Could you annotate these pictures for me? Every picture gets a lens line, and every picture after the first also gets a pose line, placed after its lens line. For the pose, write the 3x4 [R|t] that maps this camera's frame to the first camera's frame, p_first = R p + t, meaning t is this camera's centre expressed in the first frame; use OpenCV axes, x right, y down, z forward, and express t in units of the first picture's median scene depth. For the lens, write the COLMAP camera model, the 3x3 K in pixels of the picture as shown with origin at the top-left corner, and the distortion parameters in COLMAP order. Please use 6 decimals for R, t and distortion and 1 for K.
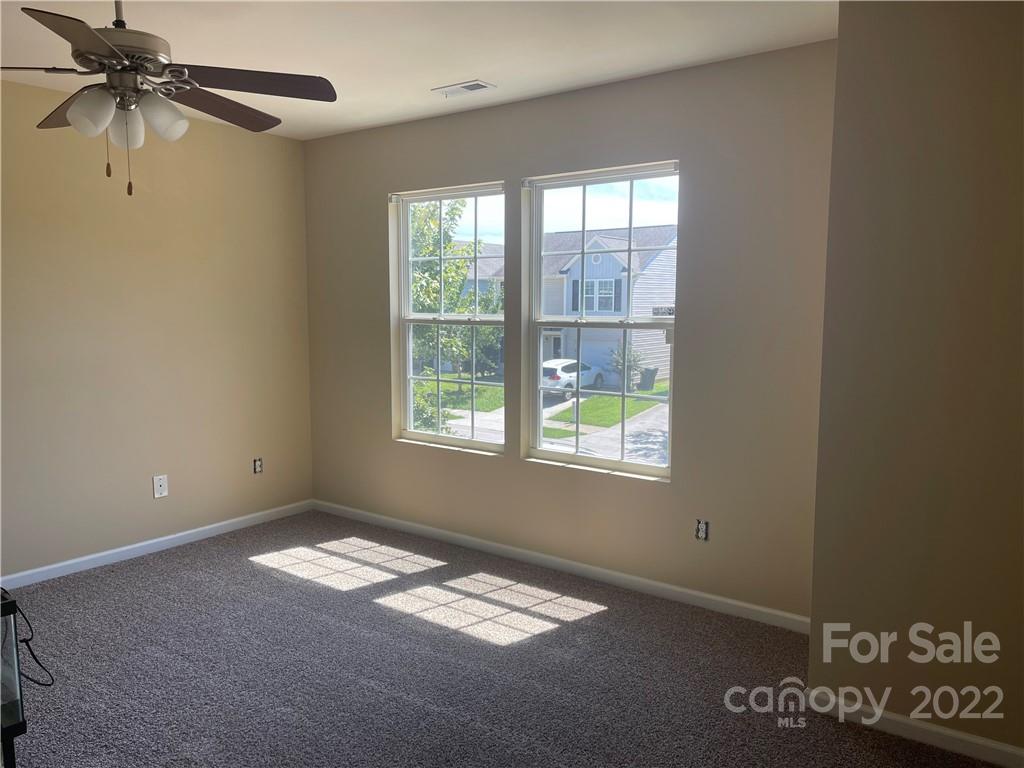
lens RADIAL K [[904.2, 0, 514.2], [0, 904.2, 384.5], [0, 0, 1]] dist [0.178048, 0.001977]
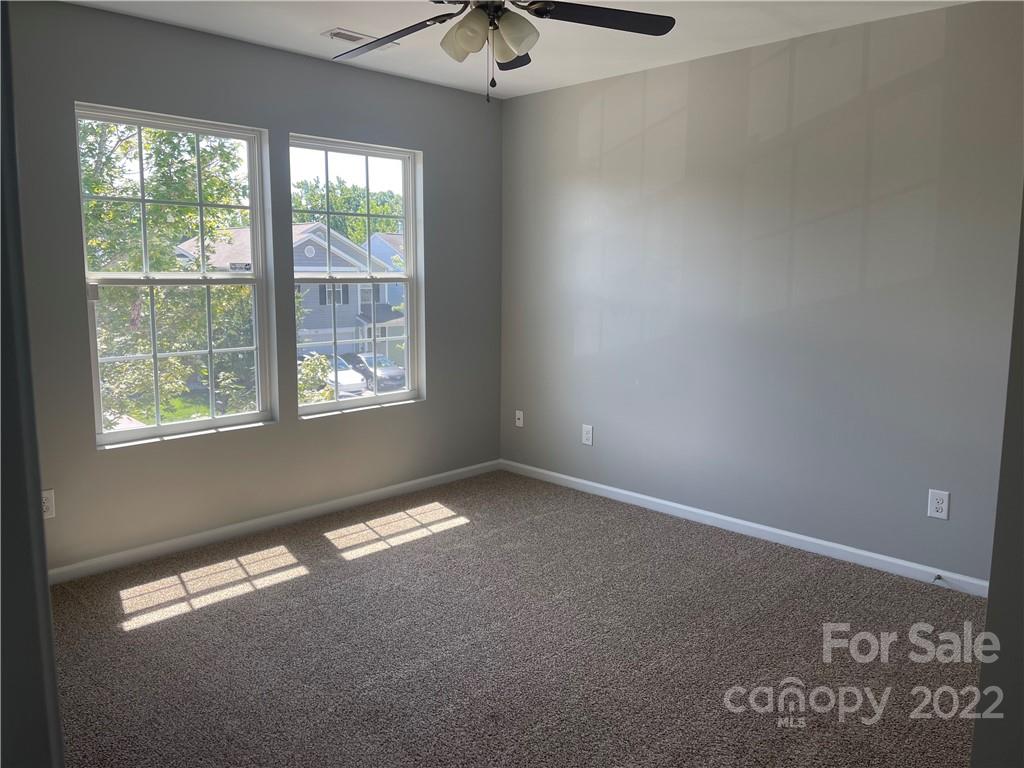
lens RADIAL K [[776.9, 0, 512.3], [0, 776.9, 381.3], [0, 0, 1]] dist [0.046309, -0.012935]
pose [[0.036782, -0.154253, 0.987346, -0.859733], [0.075283, 0.985635, 0.151181, -0.072575], [-0.996484, 0.068770, 0.047867, 0.753772]]
